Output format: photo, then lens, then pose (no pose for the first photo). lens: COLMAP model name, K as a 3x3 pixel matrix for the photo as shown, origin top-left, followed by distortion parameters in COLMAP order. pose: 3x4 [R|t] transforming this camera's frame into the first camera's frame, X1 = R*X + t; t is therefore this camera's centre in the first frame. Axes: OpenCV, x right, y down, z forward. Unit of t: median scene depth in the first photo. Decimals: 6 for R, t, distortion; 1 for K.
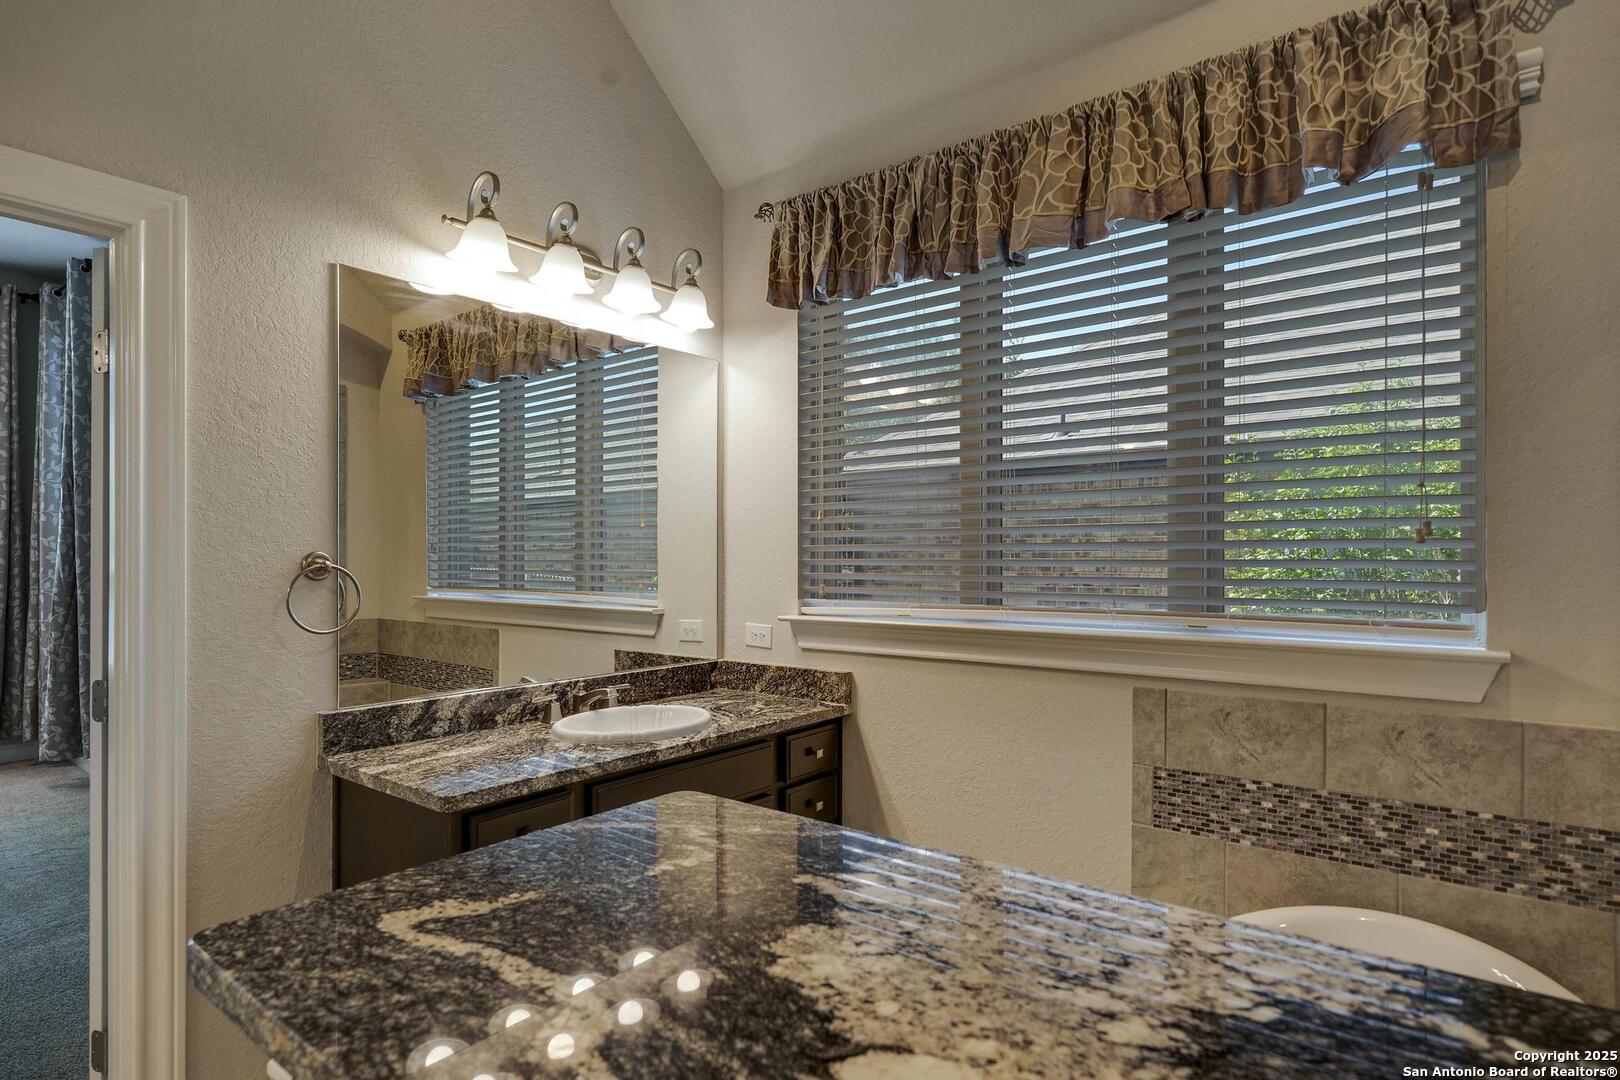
lens RADIAL K [[867.5, 0, 807.4], [0, 867.5, 559.7], [0, 0, 1]] dist [0.002115, 0.000443]
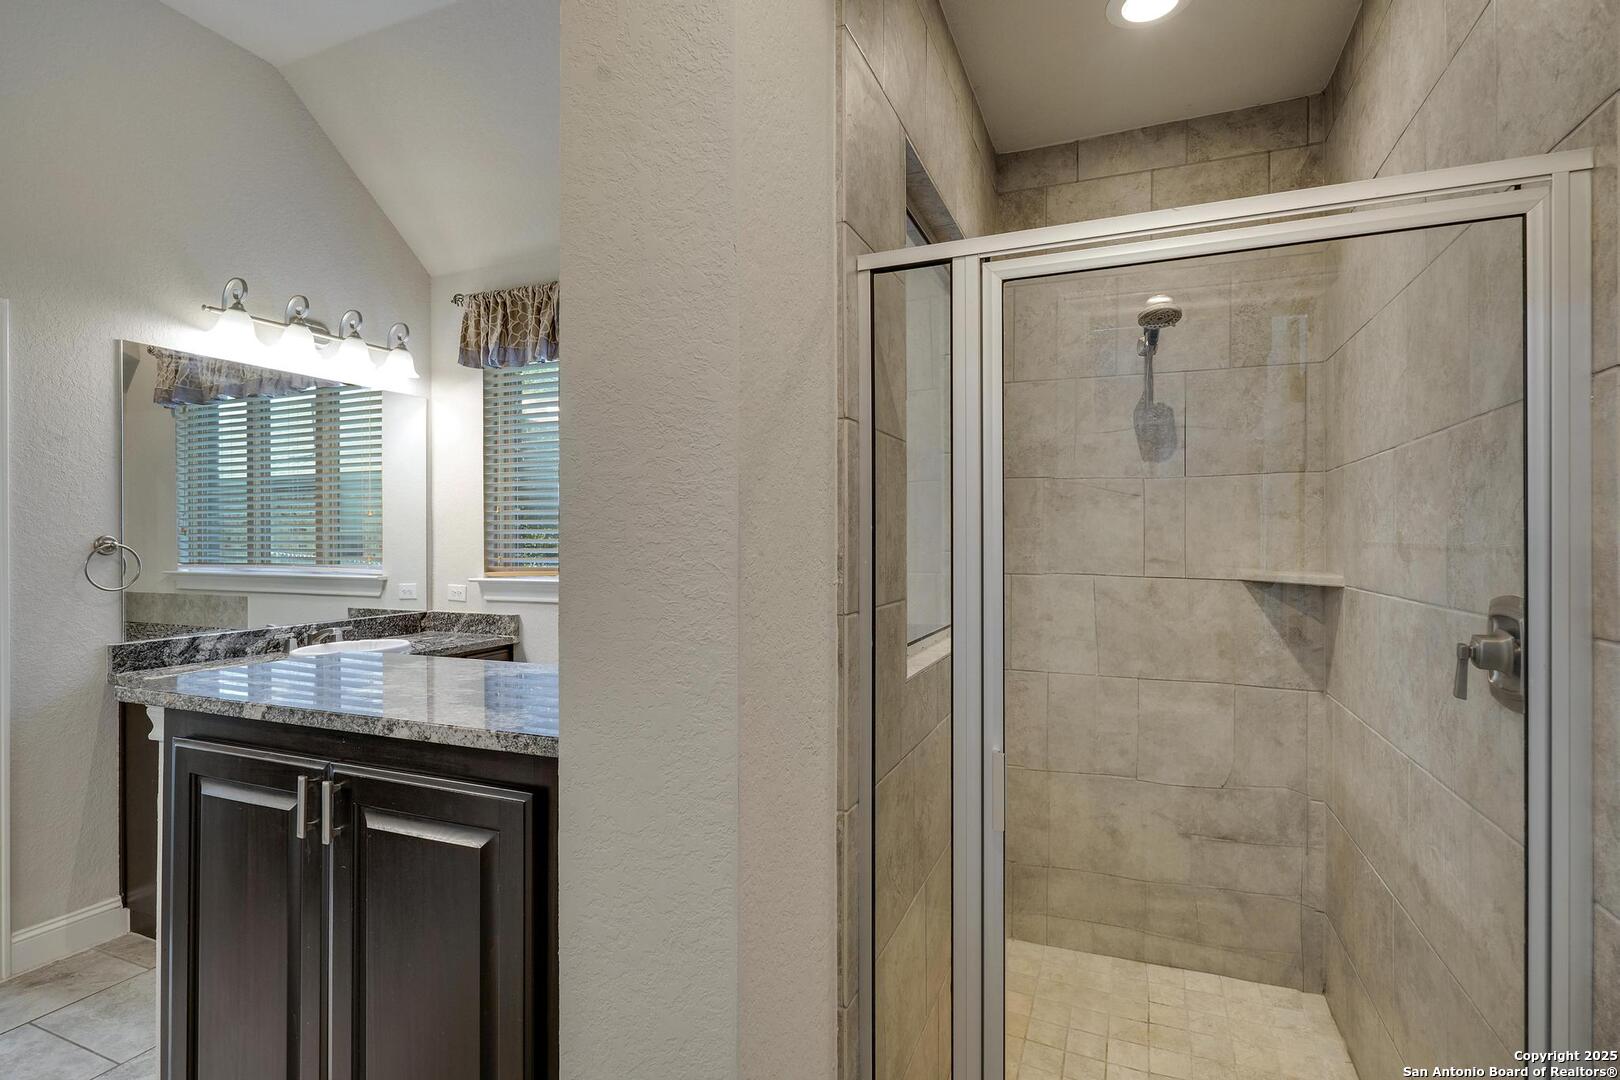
lens RADIAL K [[803.1, 0, 810.0], [0, 803.1, 540.0], [0, 0, 1]] dist [0.000073, 0.000430]
pose [[0.963525, -0.003692, 0.267593, 0.174105], [0.003279, 0.999993, 0.001991, -0.000427], [-0.267598, -0.001041, 0.963530, -0.497994]]
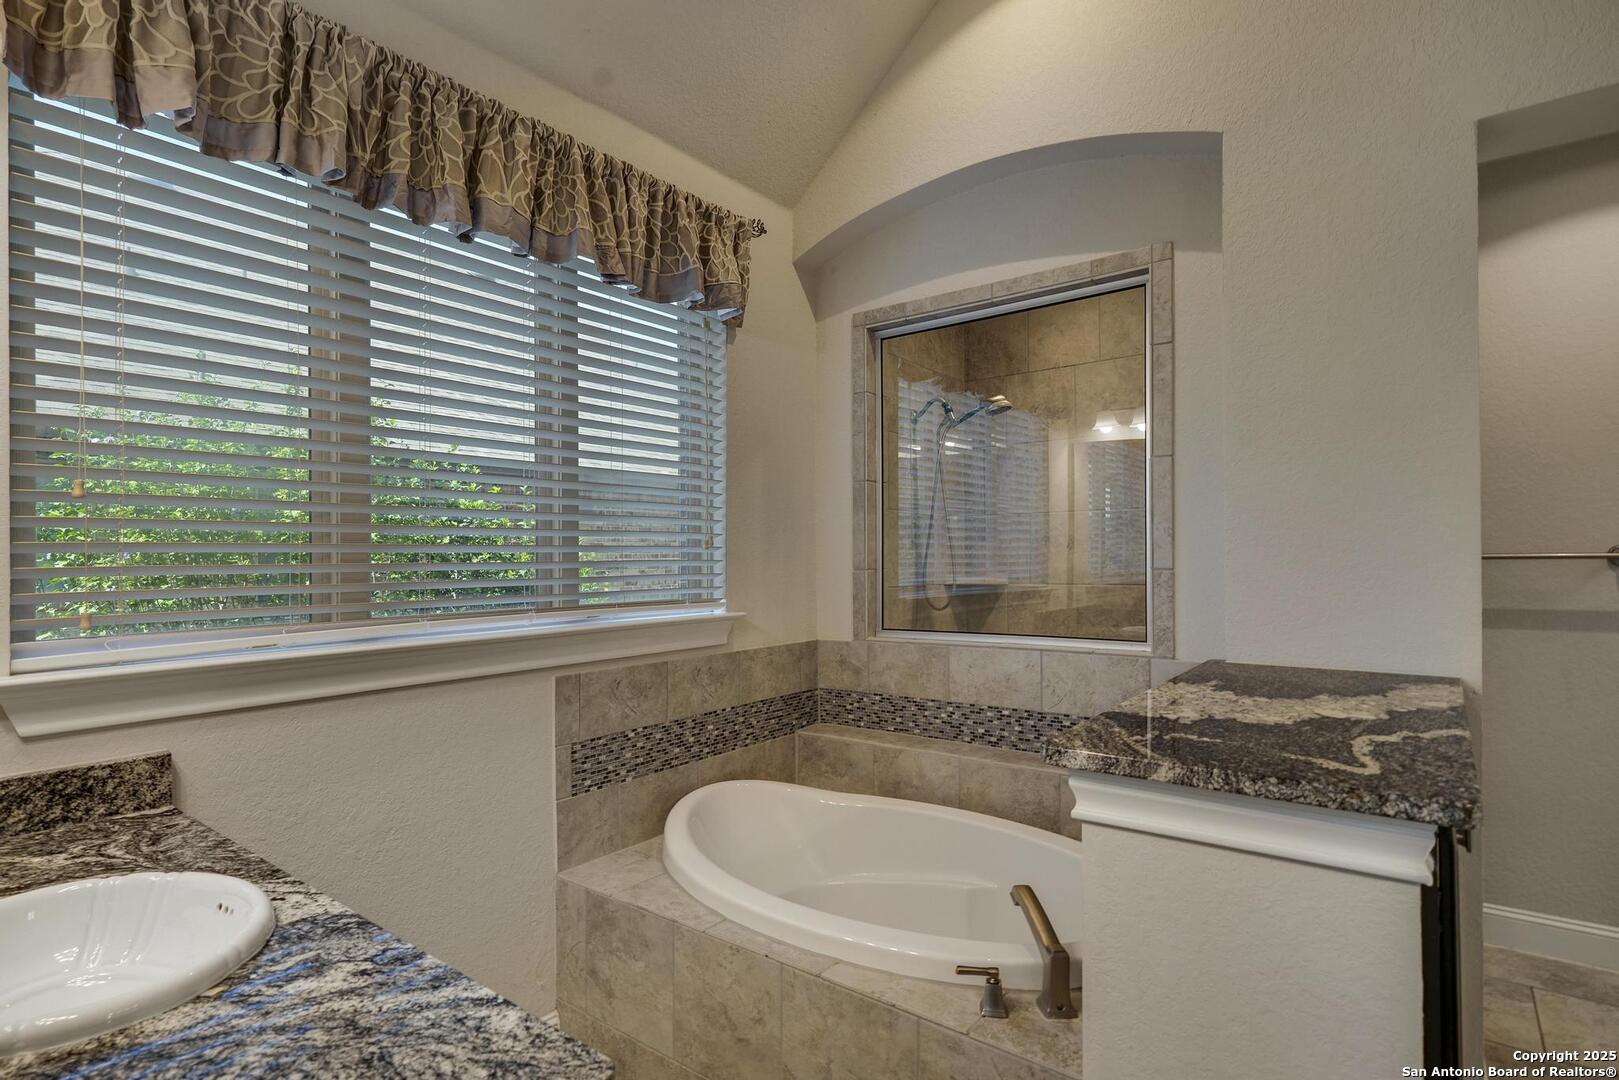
lens RADIAL K [[815.2, 0, 811.6], [0, 815.2, 551.8], [0, 0, 1]] dist [0.000941, 0.000078]
pose [[-0.012415, 0.004381, 0.999913, -0.563355], [0.011764, 0.999922, -0.004235, -0.003859], [-0.999854, 0.011711, -0.012465, 0.581703]]
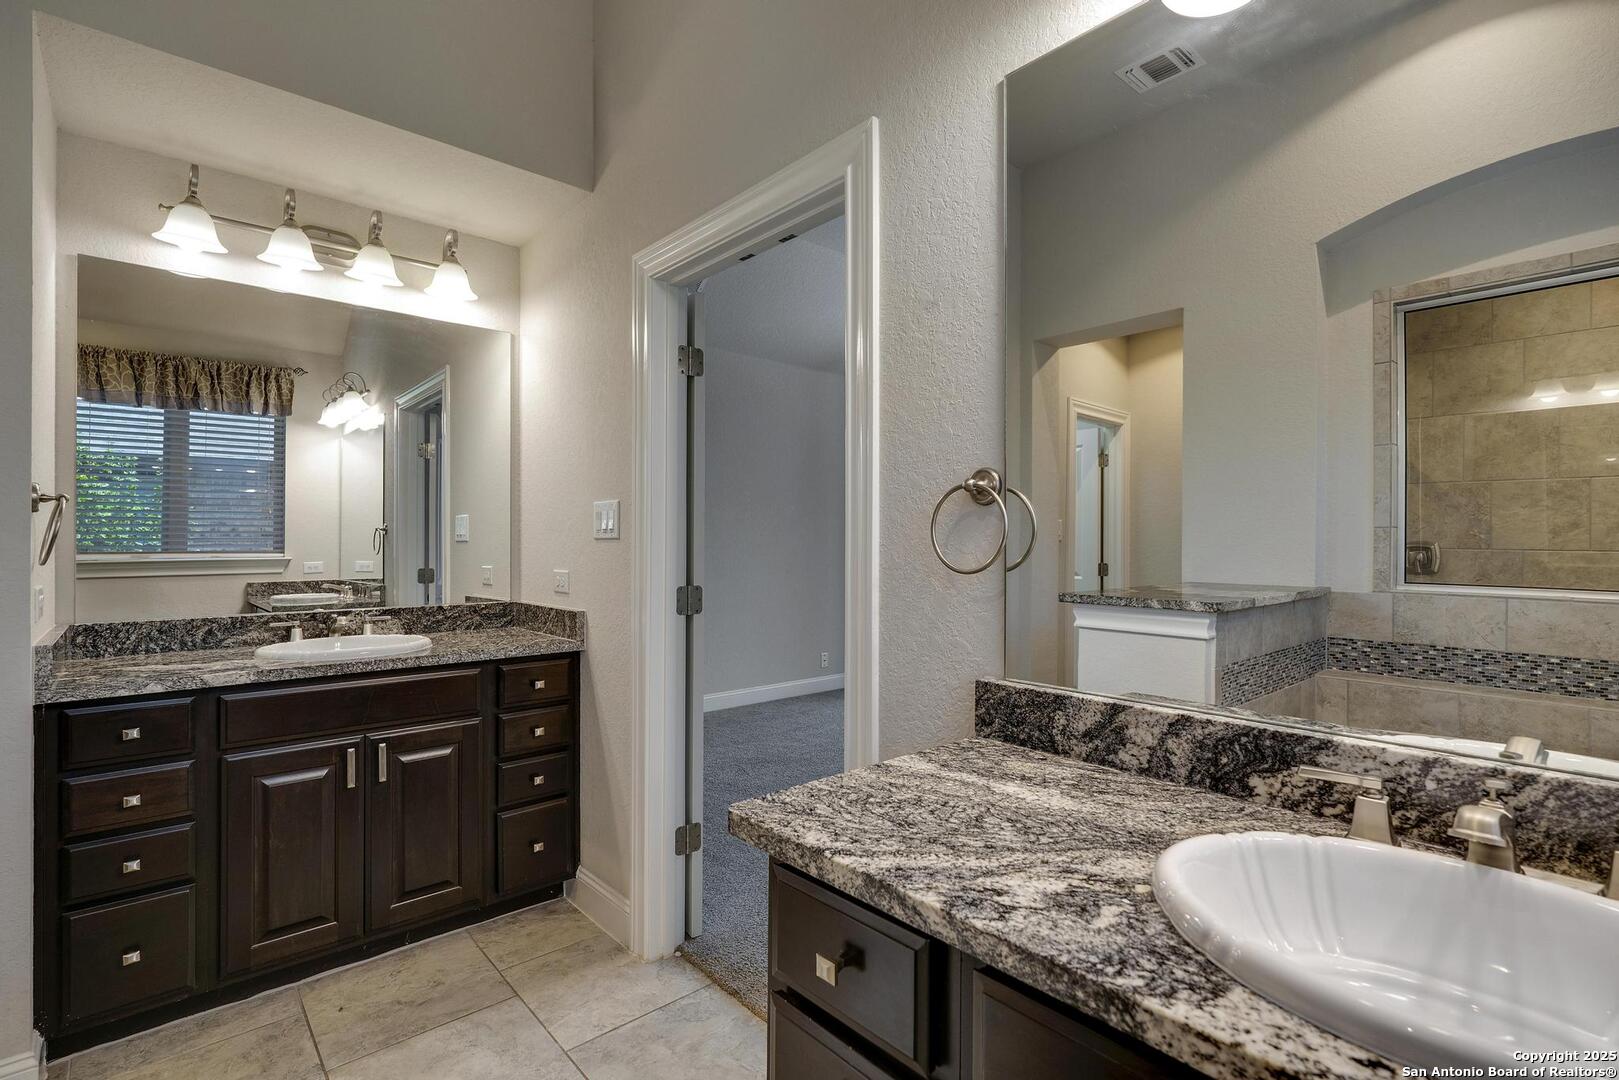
lens RADIAL K [[746.2, 0, 809.5], [0, 746.2, 540.0], [0, 0, 1]] dist [-0.001139, -0.000058]
pose [[-0.171275, -0.000587, -0.985223, 0.090816], [-0.006800, 0.999977, 0.000586, 0.043334], [0.985200, 0.006800, -0.171275, 0.753812]]
